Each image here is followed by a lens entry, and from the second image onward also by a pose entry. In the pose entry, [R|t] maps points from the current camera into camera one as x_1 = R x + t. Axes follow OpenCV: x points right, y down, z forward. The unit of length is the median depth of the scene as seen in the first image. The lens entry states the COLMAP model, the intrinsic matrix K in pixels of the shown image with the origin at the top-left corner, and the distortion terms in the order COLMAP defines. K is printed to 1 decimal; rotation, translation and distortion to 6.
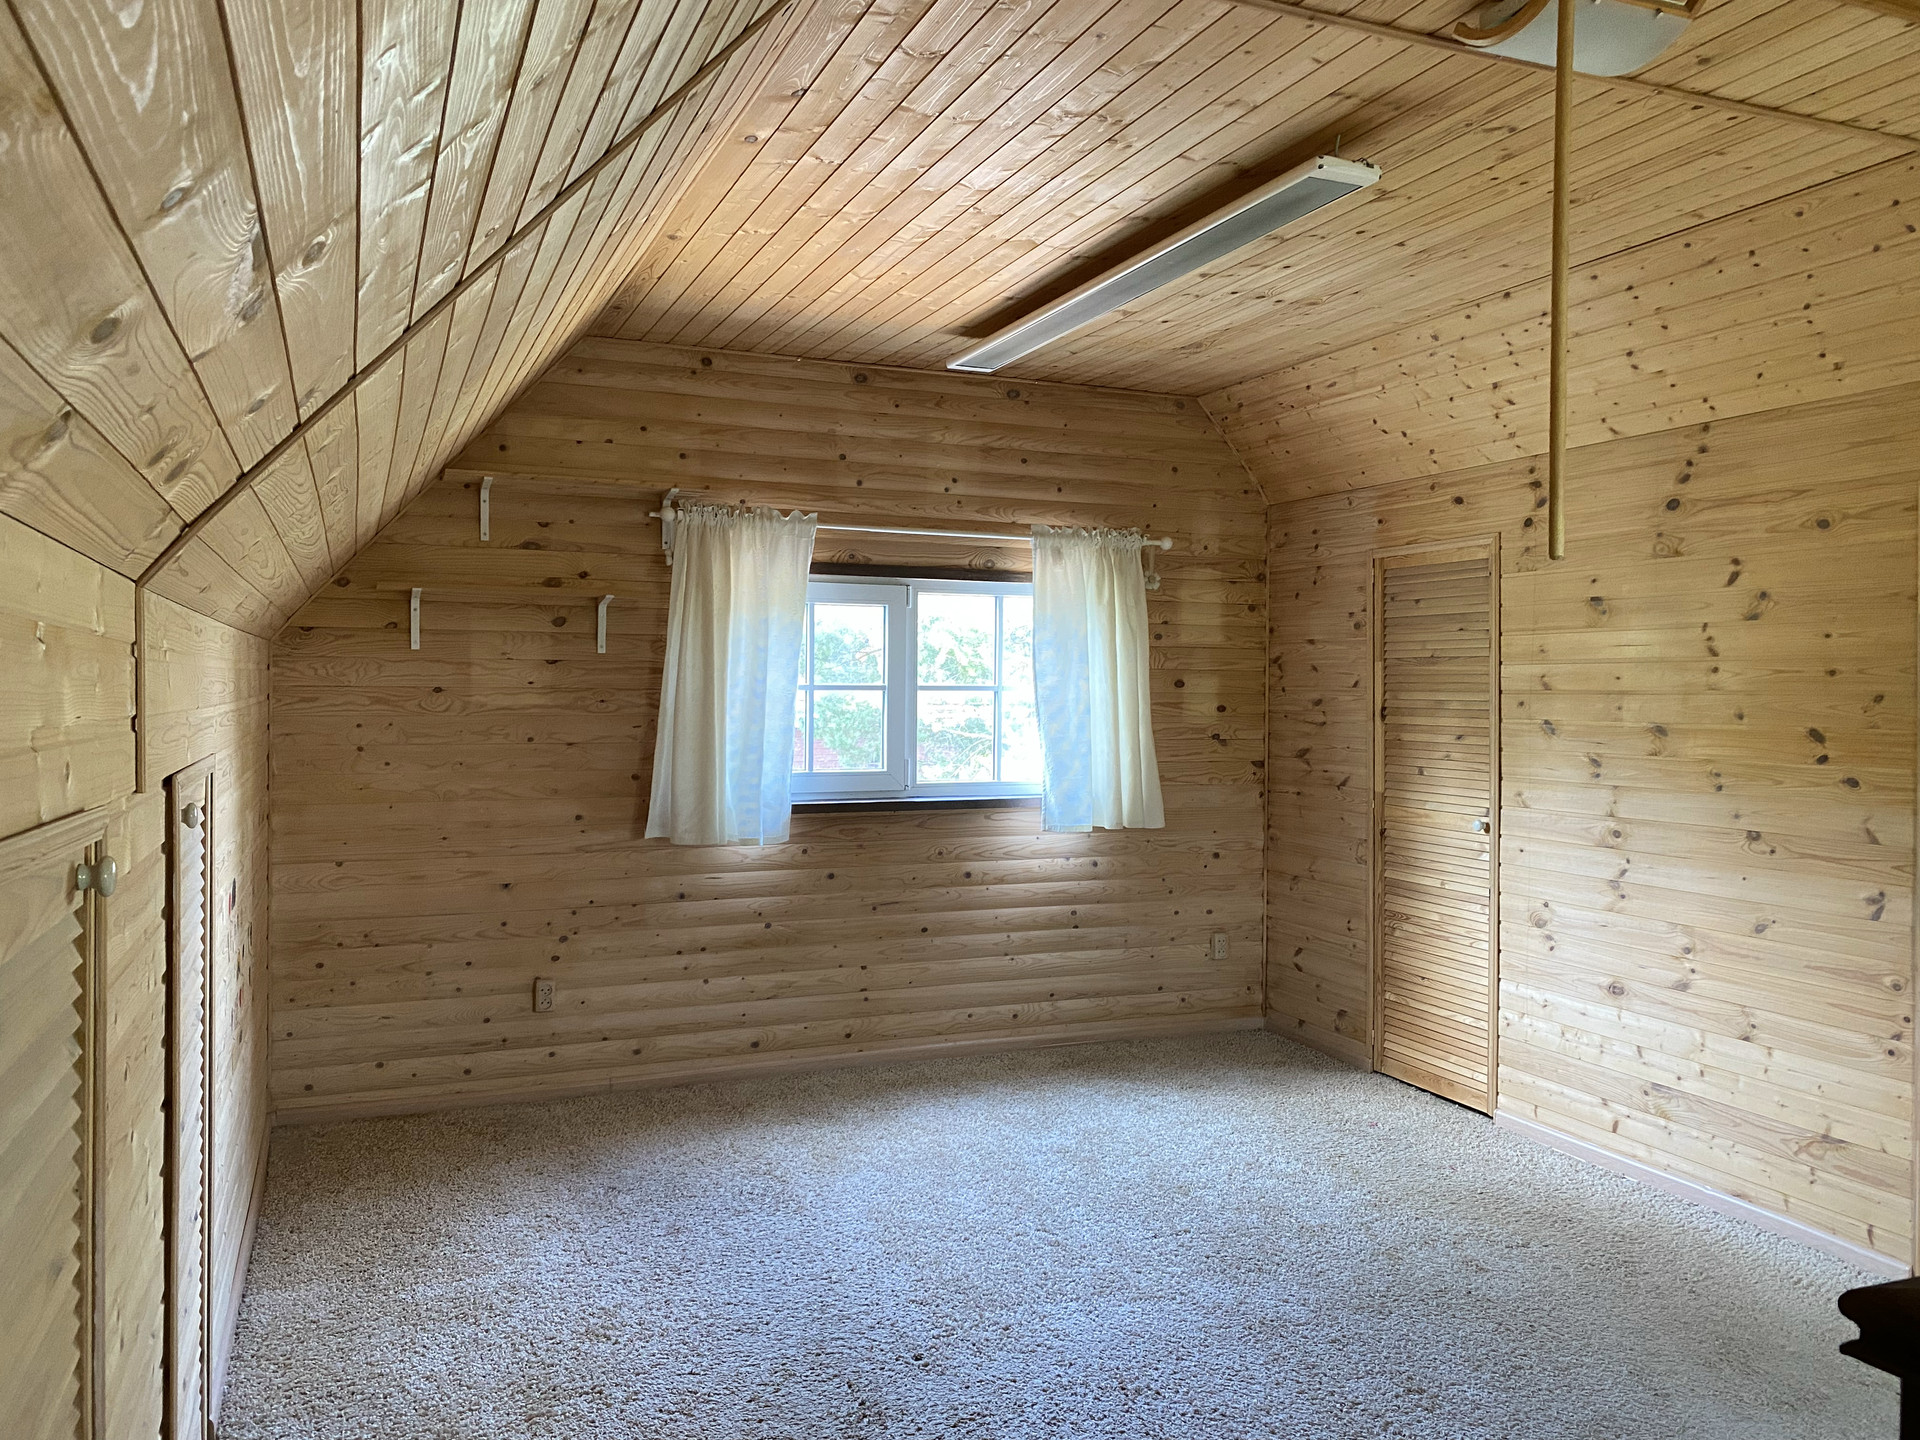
lens RADIAL K [[1460.8, 0, 975.8], [0, 1460.8, 713.7], [0, 0, 1]] dist [0.049286, -0.053589]
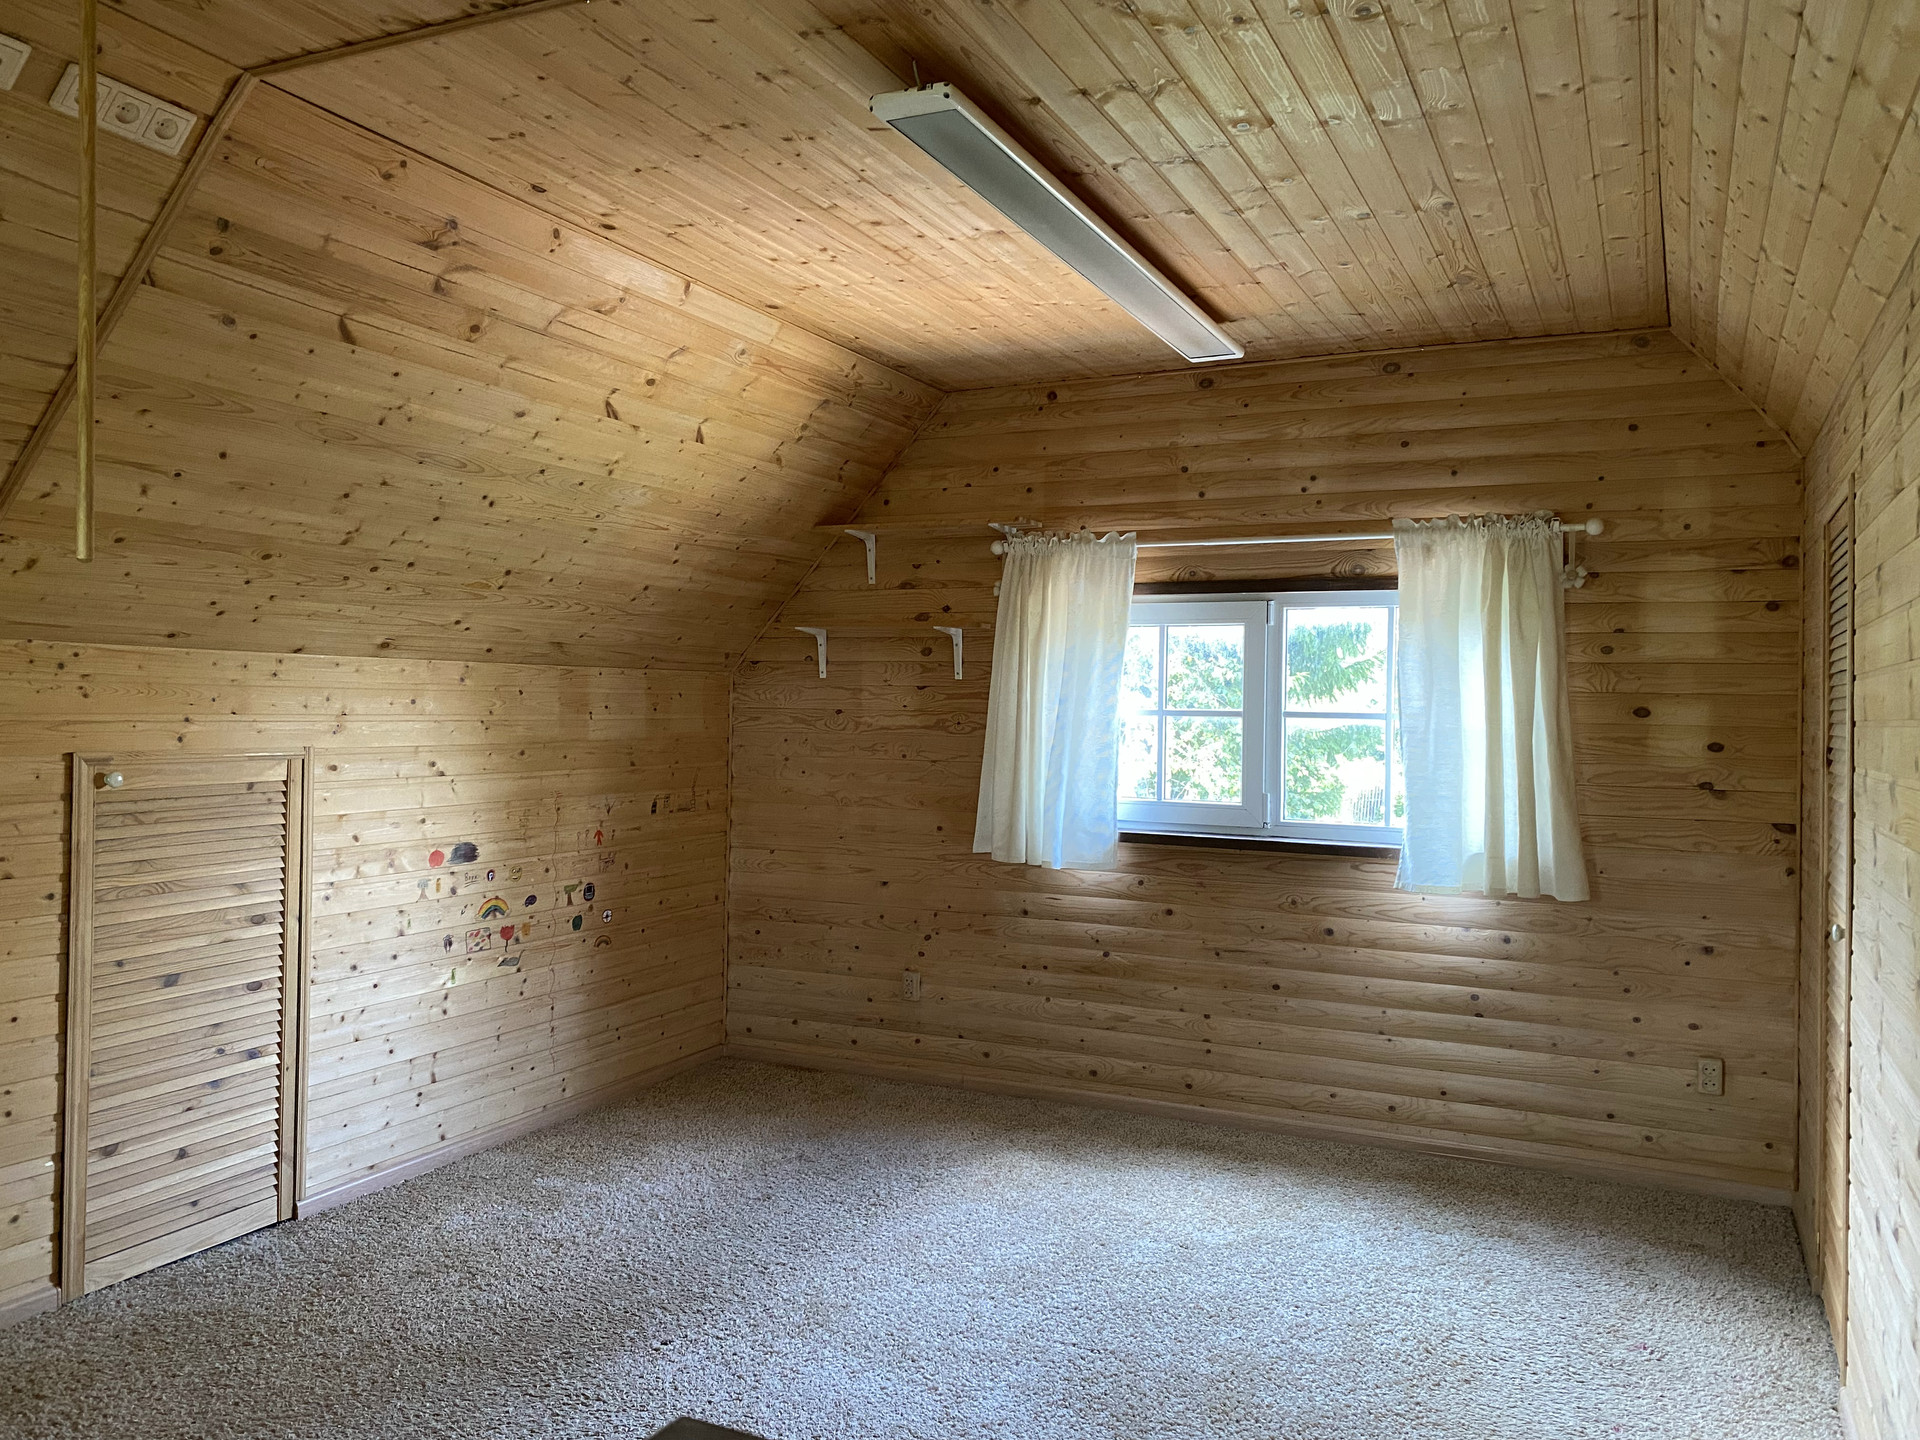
lens RADIAL K [[1460.8, 0, 944.7], [0, 1460.8, 705.4], [0, 0, 1]] dist [0.049286, -0.053589]
pose [[0.652606, 0.003989, -0.757687, 0.517059], [-0.022421, 0.999650, -0.014049, -0.006061], [0.757366, 0.026157, 0.652467, 0.263691]]
